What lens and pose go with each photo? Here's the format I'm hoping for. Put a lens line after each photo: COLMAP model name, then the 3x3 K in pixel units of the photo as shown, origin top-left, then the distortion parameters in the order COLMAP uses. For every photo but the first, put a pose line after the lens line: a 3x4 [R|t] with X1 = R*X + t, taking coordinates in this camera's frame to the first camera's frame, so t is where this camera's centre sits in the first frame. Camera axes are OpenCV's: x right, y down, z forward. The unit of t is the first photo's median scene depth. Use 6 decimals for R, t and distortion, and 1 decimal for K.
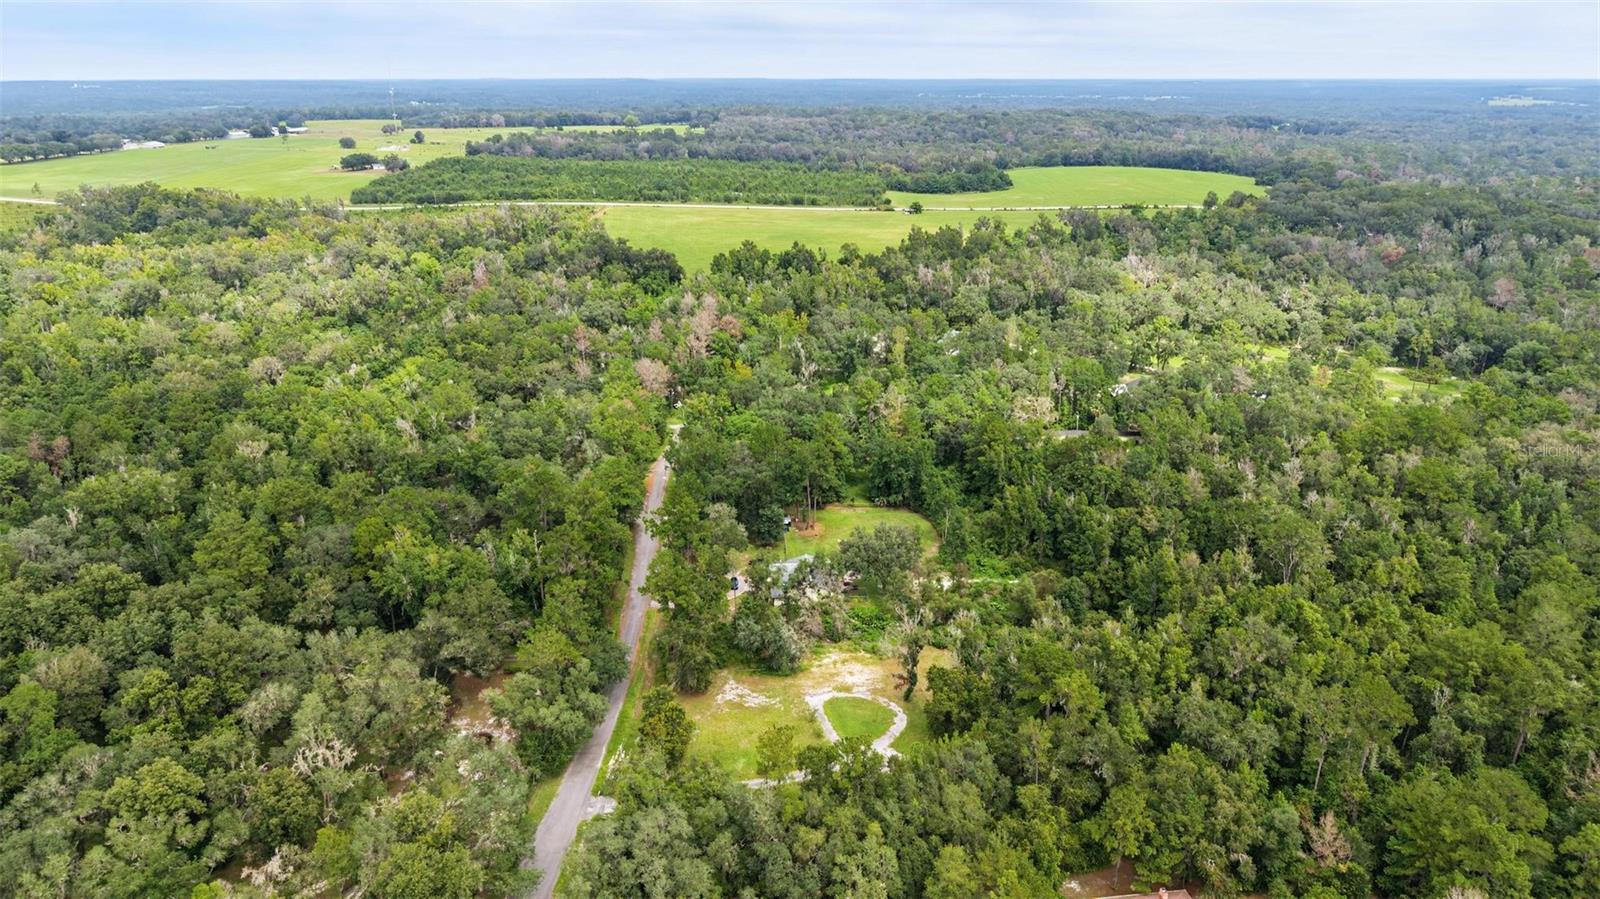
lens RADIAL K [[1071.1, 0, 800.0], [0, 1071.1, 449.5], [0, 0, 1]] dist [0.051556, -0.051578]
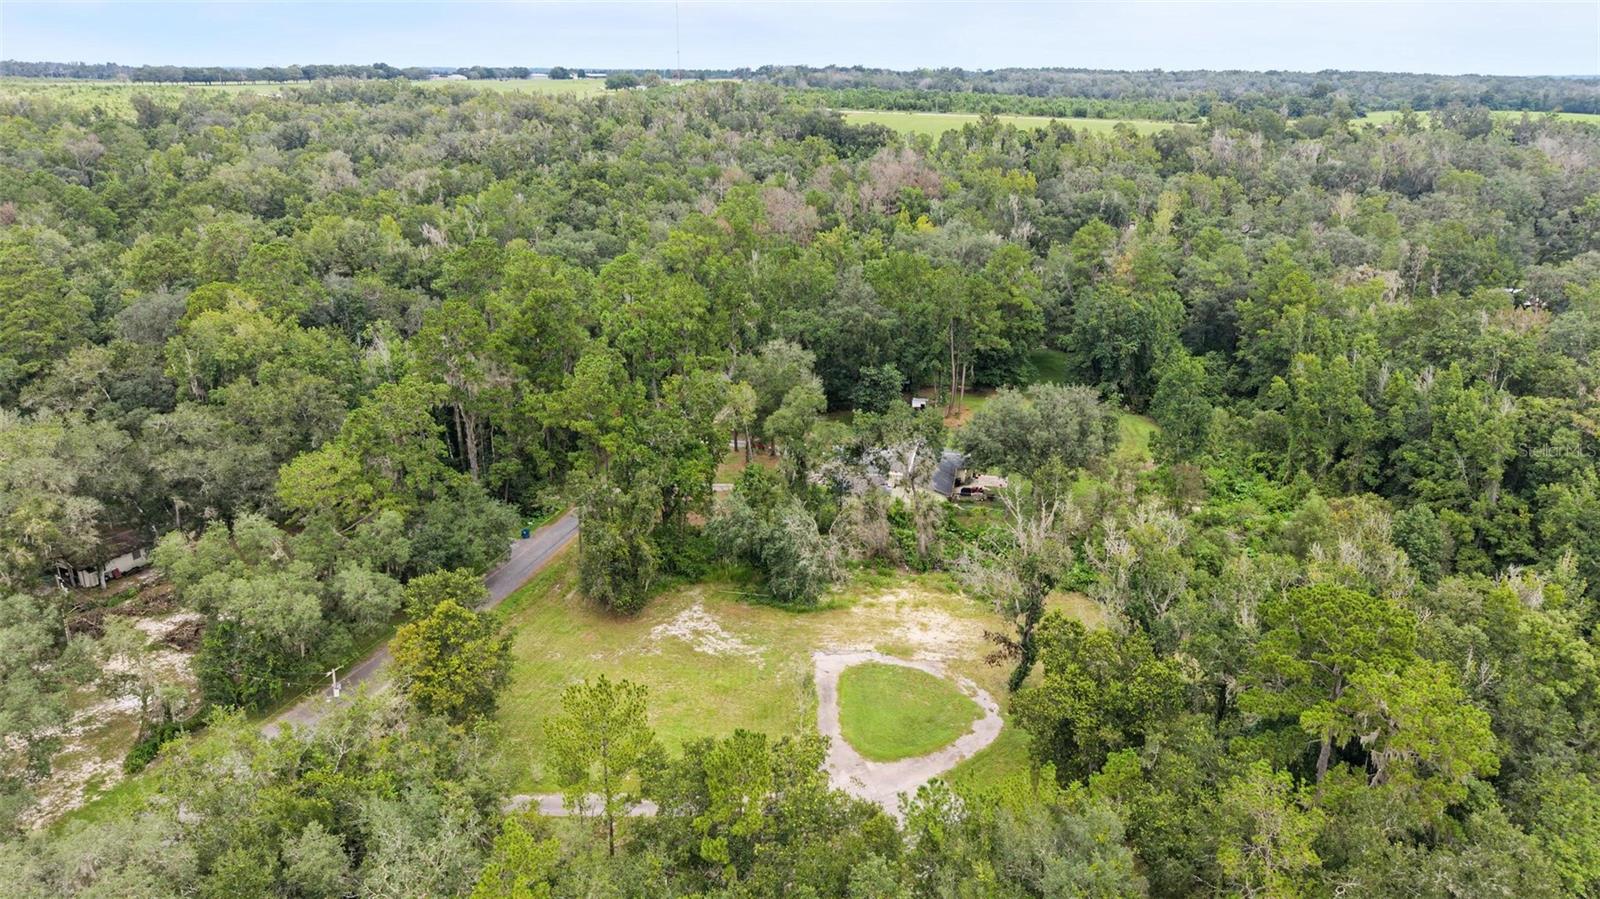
lens RADIAL K [[1052.1, 0, 799.2], [0, 1052.1, 468.1], [0, 0, 1]] dist [0.003369, -0.026242]
pose [[0.956882, 0.103783, -0.271305, 0.121659], [-0.100086, 0.994600, 0.027466, 0.126839], [0.272690, 0.000872, 0.962101, 0.504003]]
